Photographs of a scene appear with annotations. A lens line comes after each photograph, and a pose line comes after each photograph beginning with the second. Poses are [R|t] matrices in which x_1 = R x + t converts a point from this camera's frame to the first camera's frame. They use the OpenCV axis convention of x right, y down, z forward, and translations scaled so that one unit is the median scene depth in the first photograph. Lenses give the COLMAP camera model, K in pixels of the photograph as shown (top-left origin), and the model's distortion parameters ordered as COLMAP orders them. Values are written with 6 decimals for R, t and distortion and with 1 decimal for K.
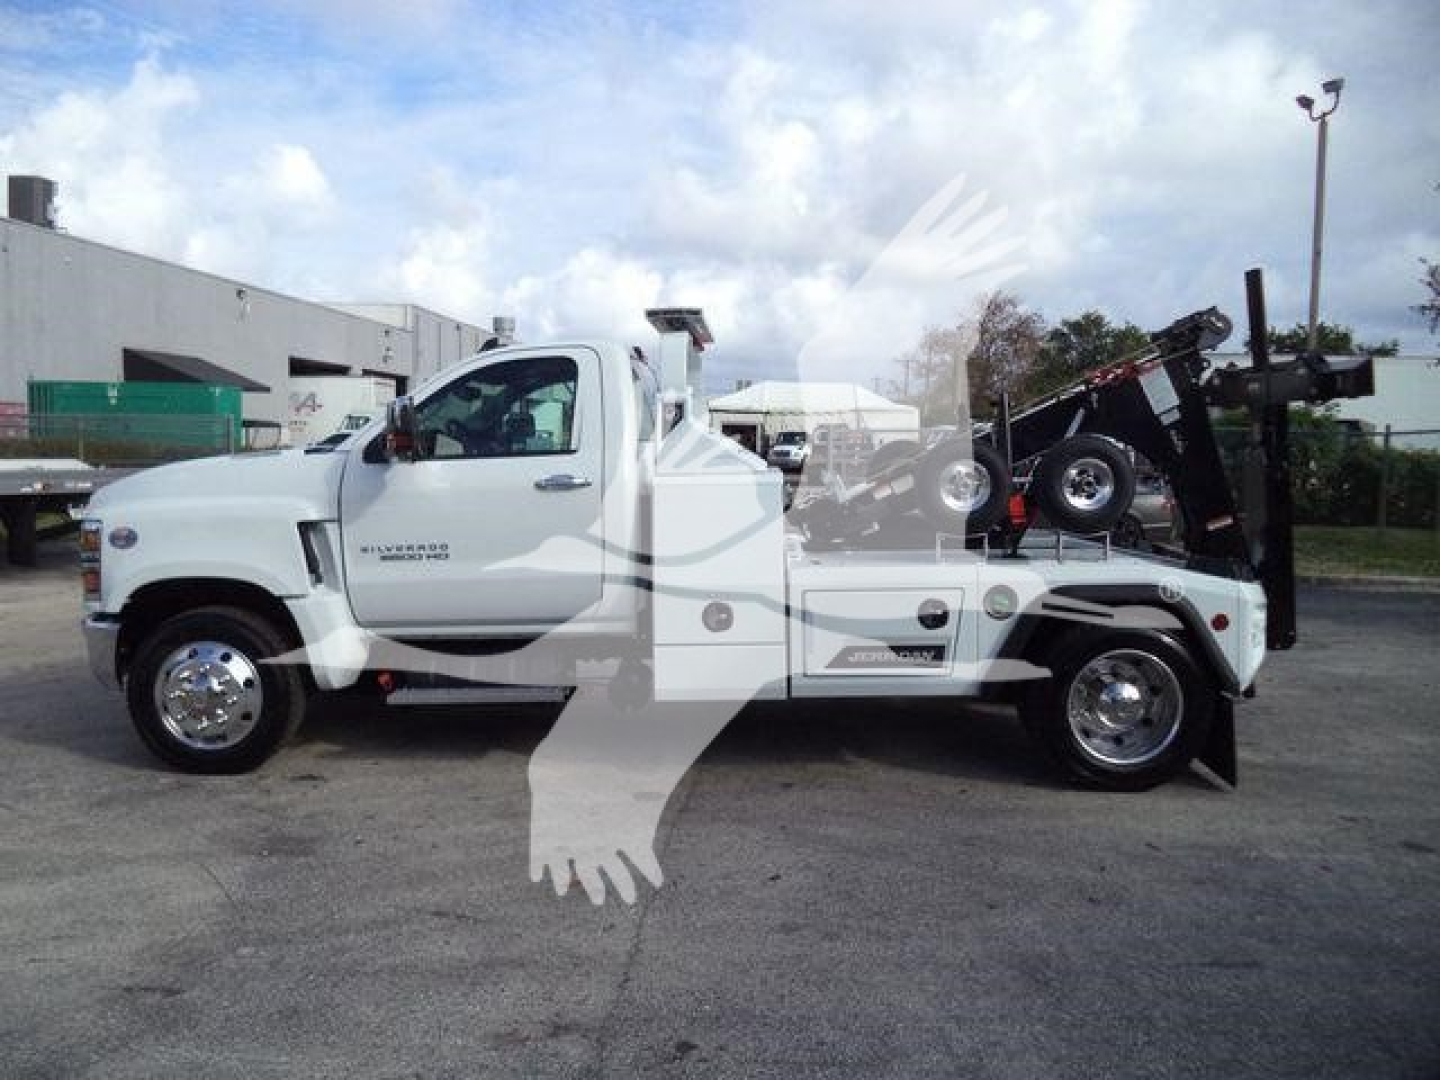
lens RADIAL K [[1194.8, 0, 720.0], [0, 1194.8, 540.0], [0, 0, 1]] dist [-0.041480, -0.006650]
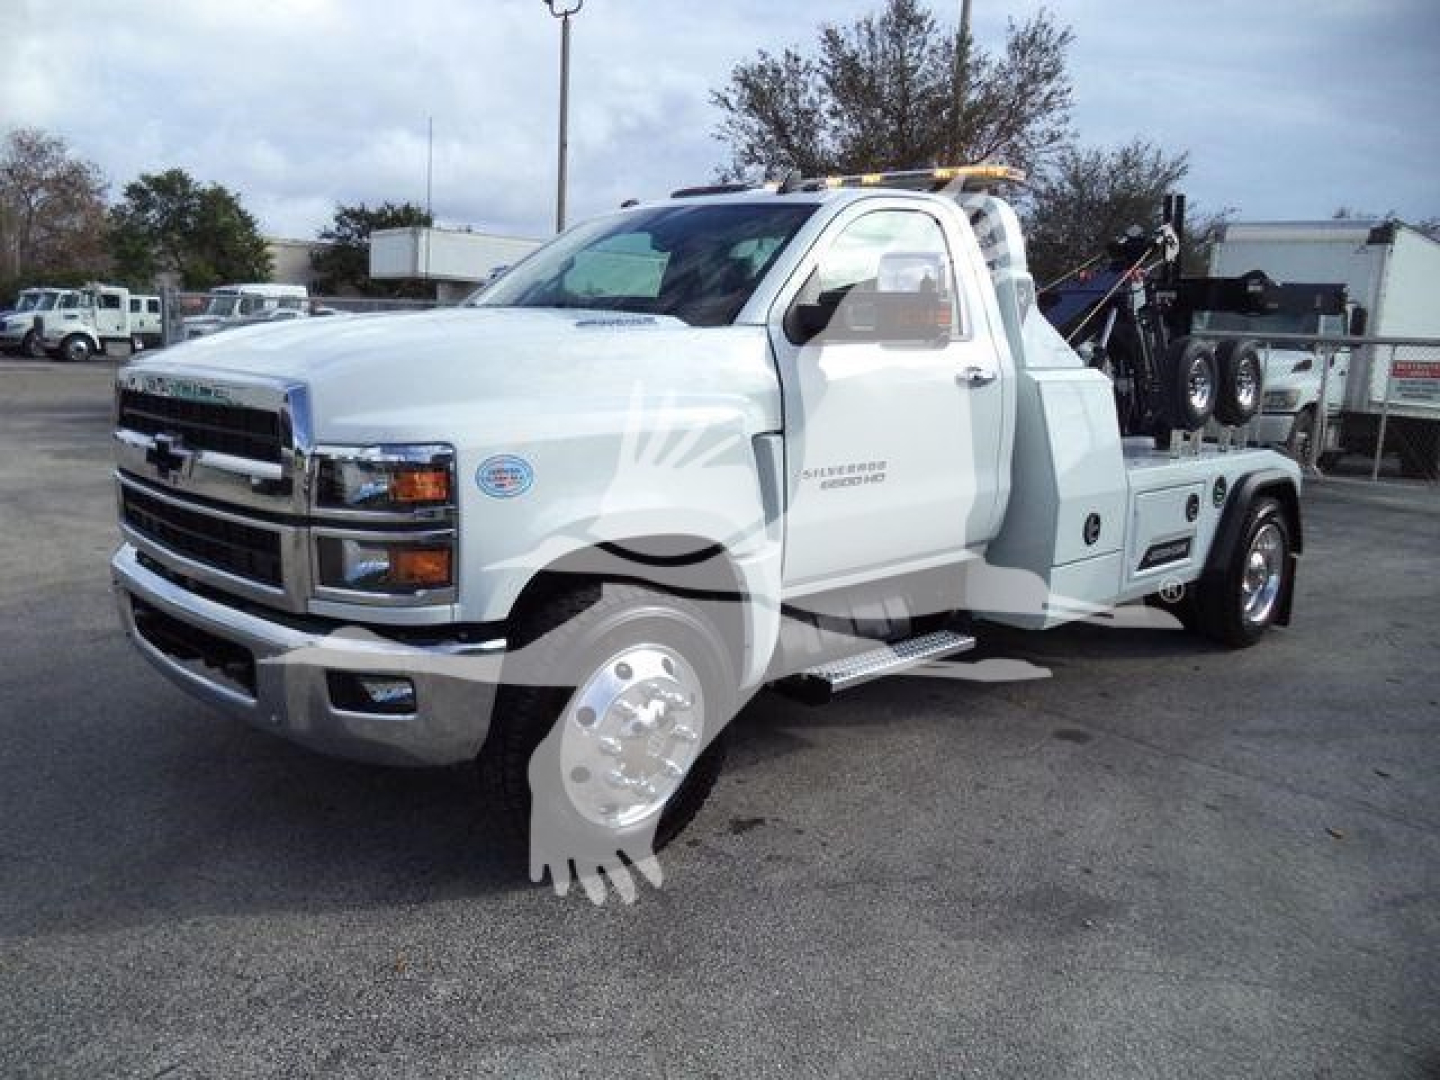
lens RADIAL K [[1194.8, 0, 720.0], [0, 1194.8, 540.0], [0, 0, 1]] dist [-0.041480, -0.006650]
pose [[0.665303, -0.095292, 0.740467, -0.821260], [0.017082, 0.993504, 0.112509, -0.031111], [-0.746378, -0.062204, 0.662609, 0.580681]]
